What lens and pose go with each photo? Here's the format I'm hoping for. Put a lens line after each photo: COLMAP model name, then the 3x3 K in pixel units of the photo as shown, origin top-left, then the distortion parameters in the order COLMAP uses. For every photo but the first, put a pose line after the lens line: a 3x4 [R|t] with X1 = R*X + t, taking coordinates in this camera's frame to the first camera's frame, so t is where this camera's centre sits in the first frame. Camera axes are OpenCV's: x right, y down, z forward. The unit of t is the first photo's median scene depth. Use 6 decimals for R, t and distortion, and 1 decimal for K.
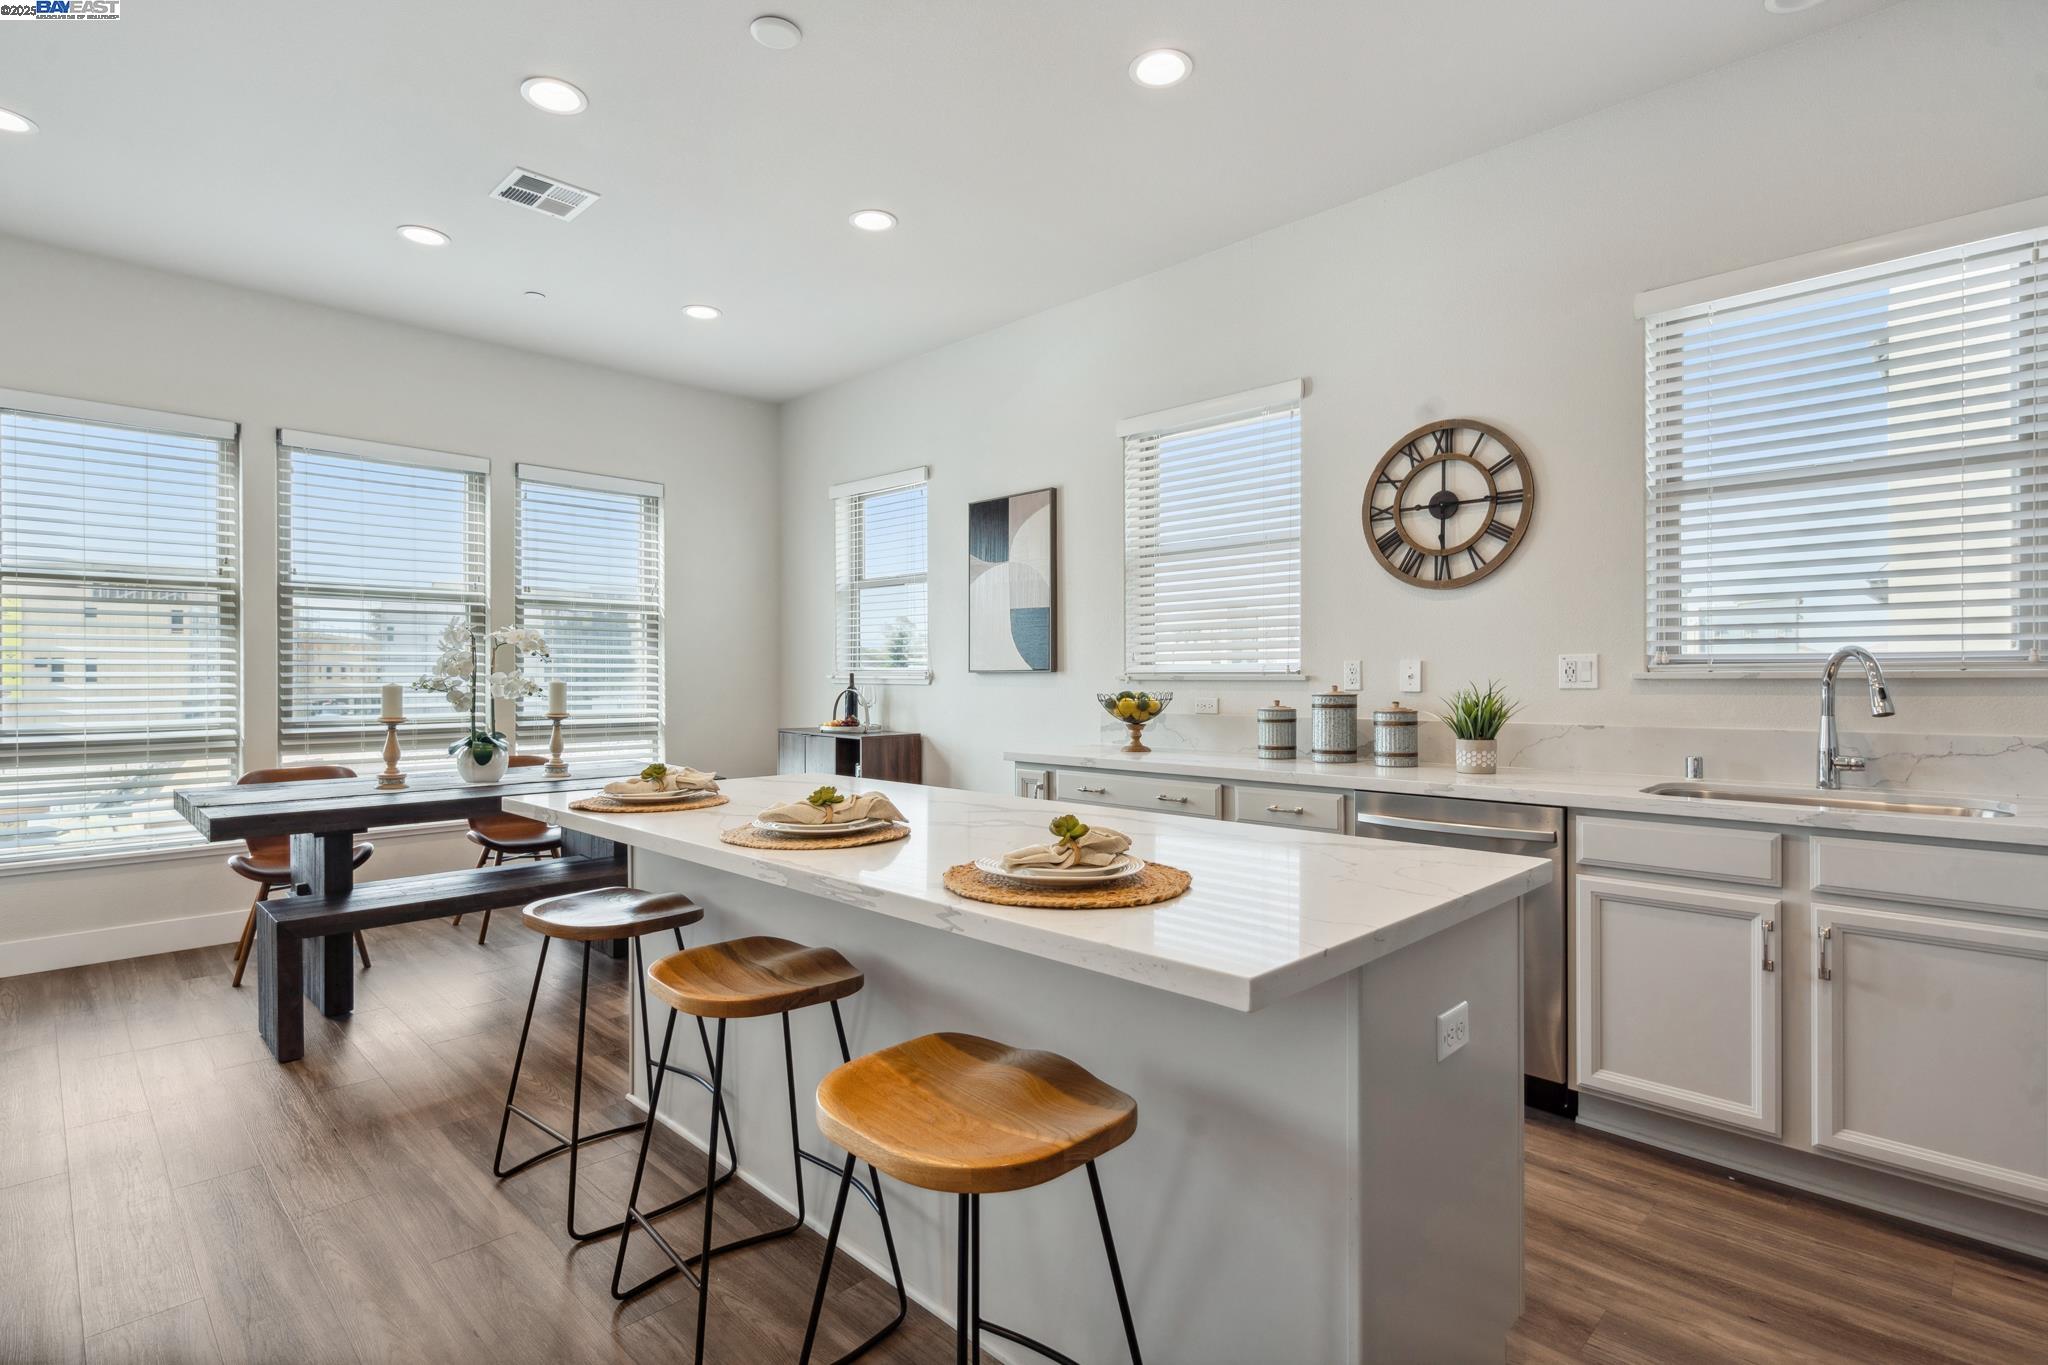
lens RADIAL K [[1006.6, 0, 1065.0], [0, 1006.6, 688.7], [0, 0, 1]] dist [0.019689, 0.001599]
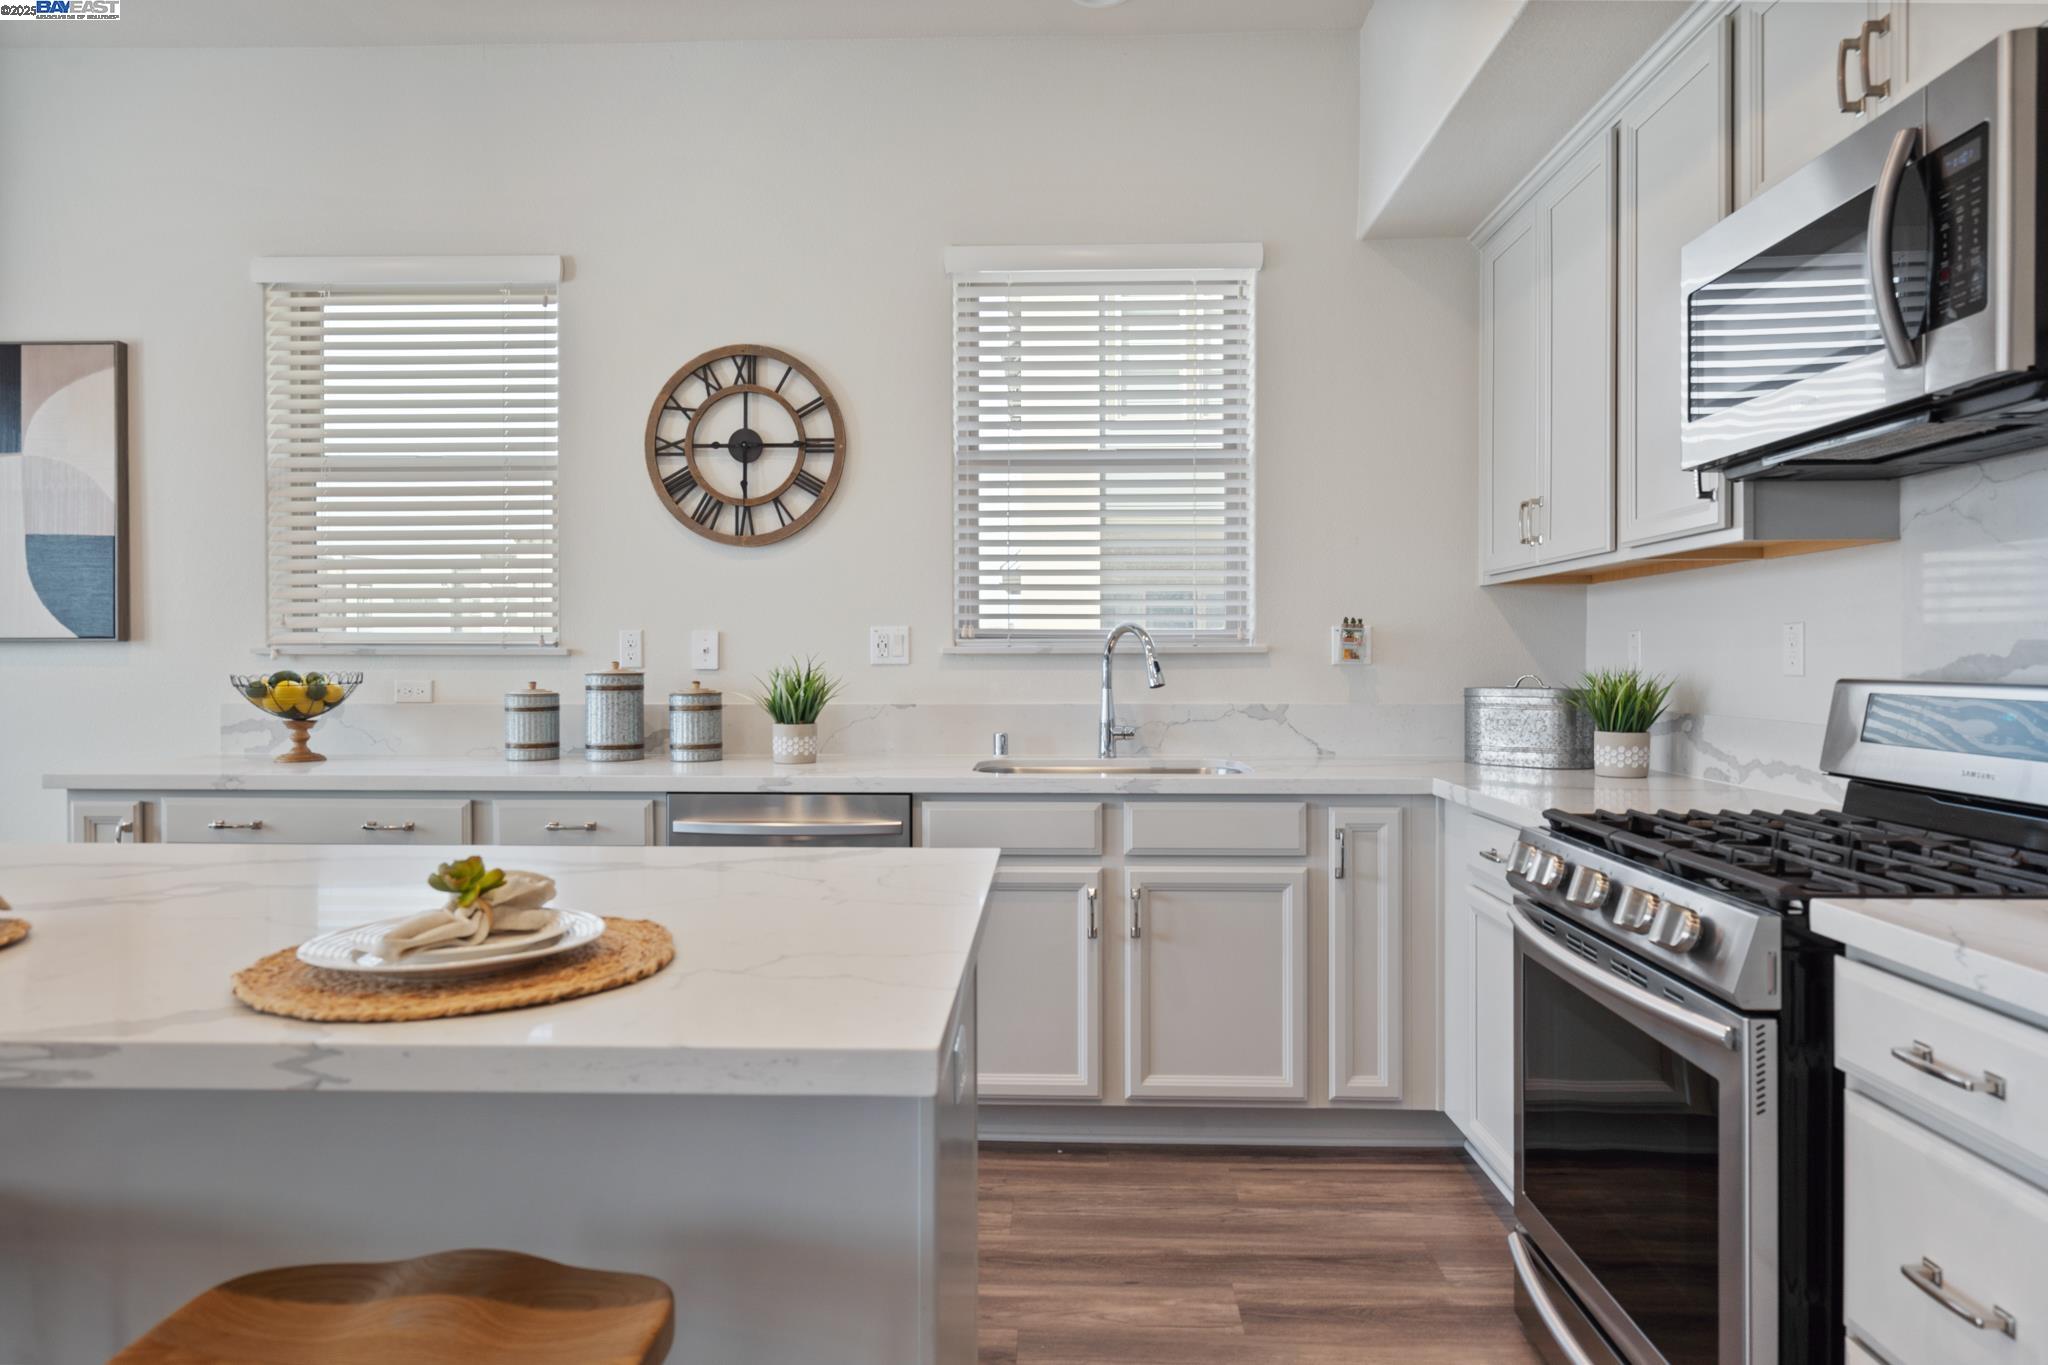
lens RADIAL K [[1200.7, 0, 1021.9], [0, 1200.7, 672.6], [0, 0, 1]] dist [0.029367, -0.004345]
pose [[0.755876, -0.009164, 0.654650, -0.112705], [0.005625, 0.999956, 0.007502, 0.000319], [-0.654690, -0.001988, 0.755895, 0.098070]]
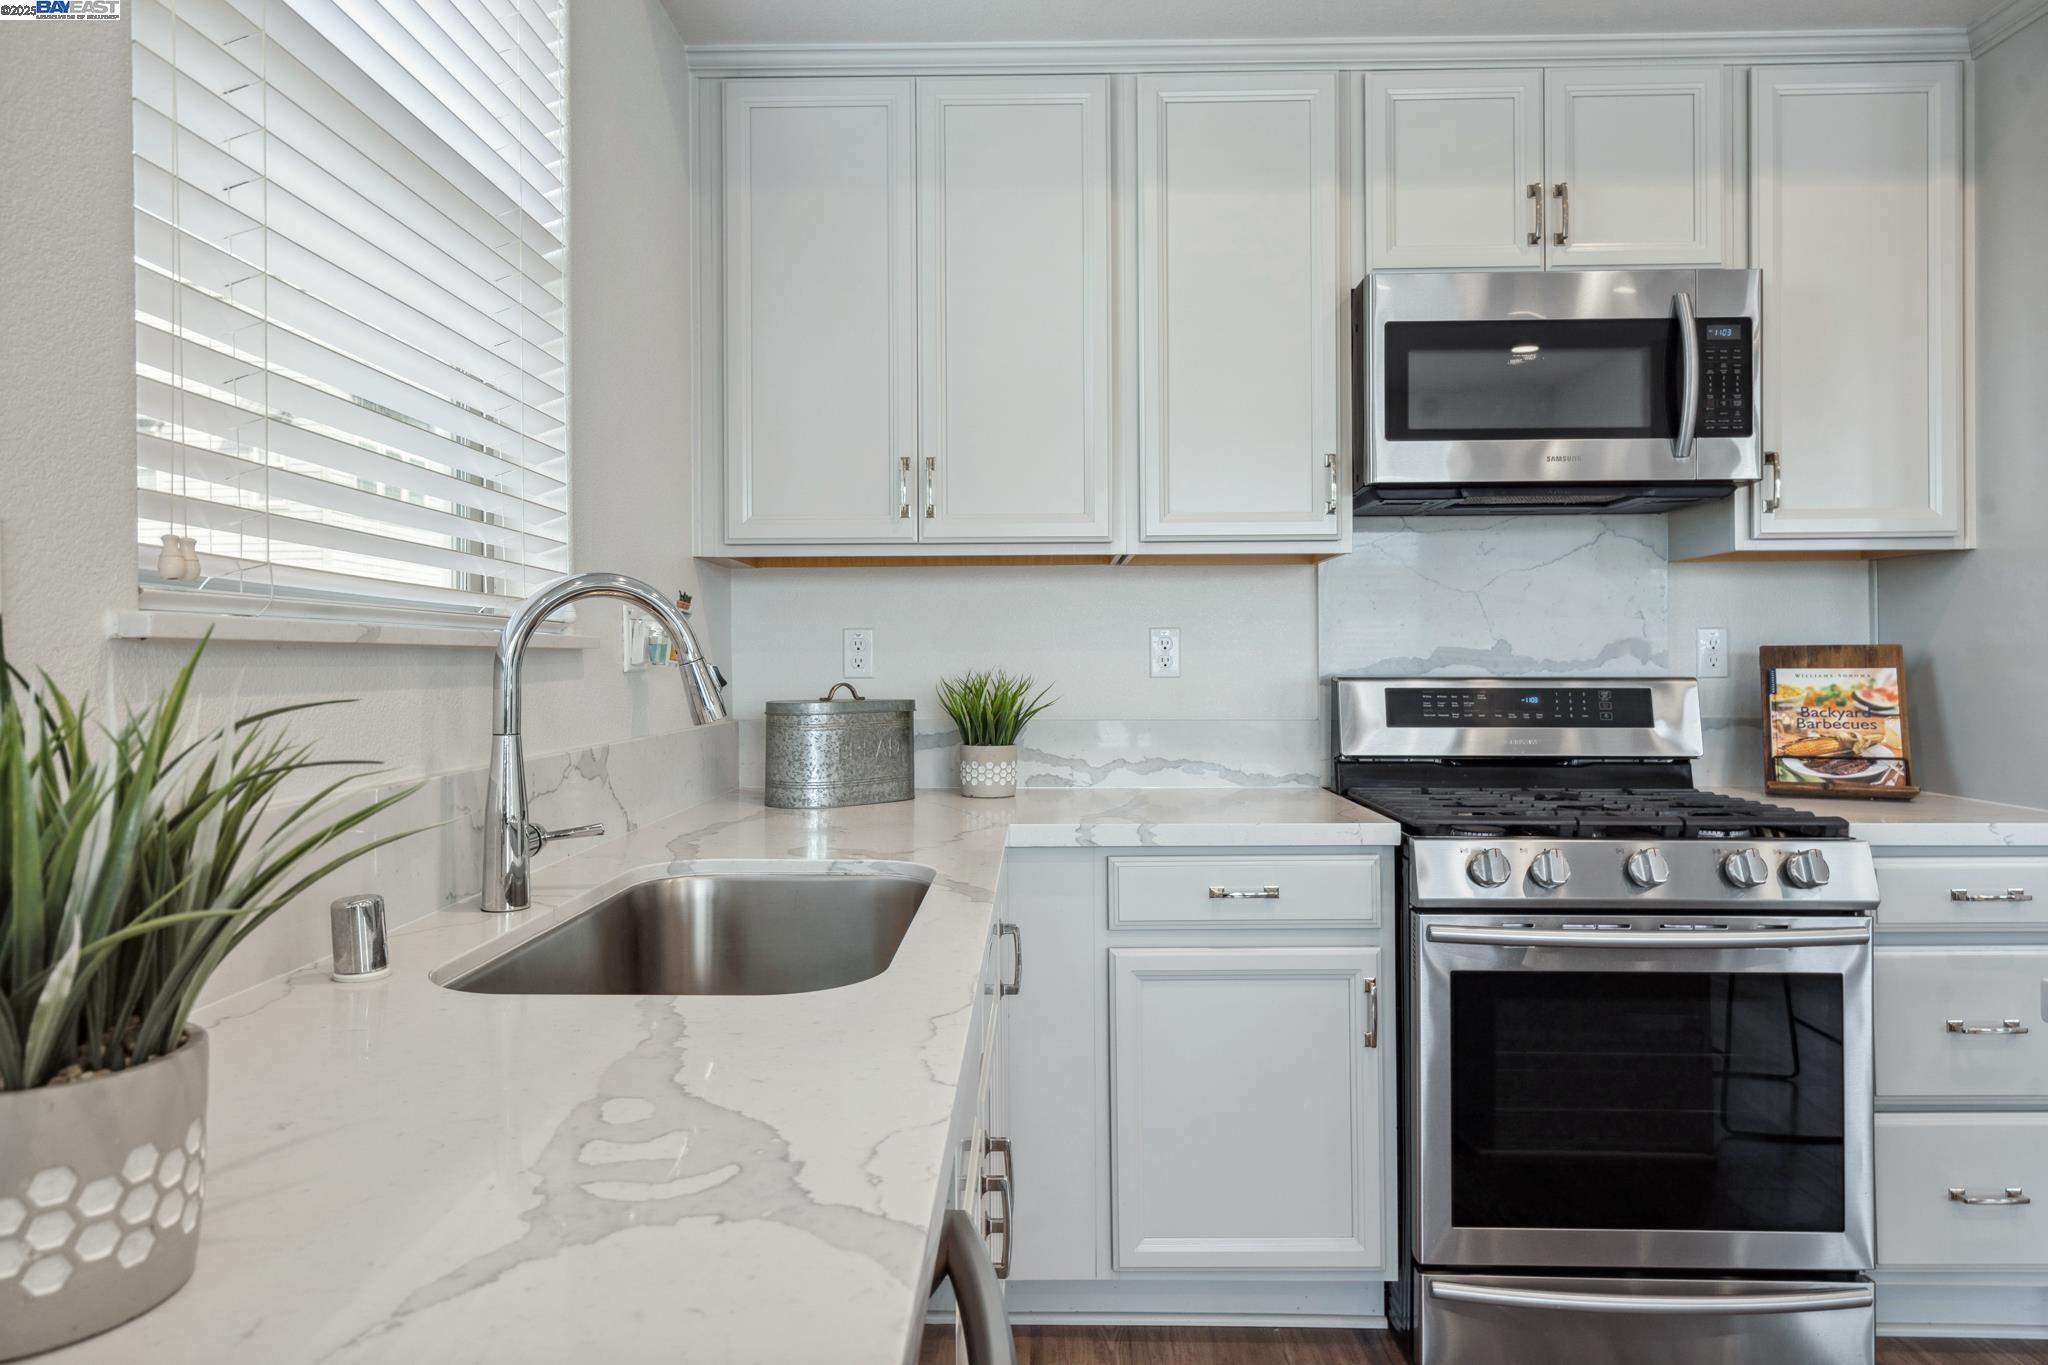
lens RADIAL K [[1204.3, 0, 1021.2], [0, 1204.3, 669.8], [0, 0, 1]] dist [-0.004323, 0.000735]
pose [[-0.670989, -0.000804, 0.741467, 0.215622], [0.008062, 0.999932, 0.008380, -0.001866], [-0.741424, 0.011600, -0.670937, 0.985448]]
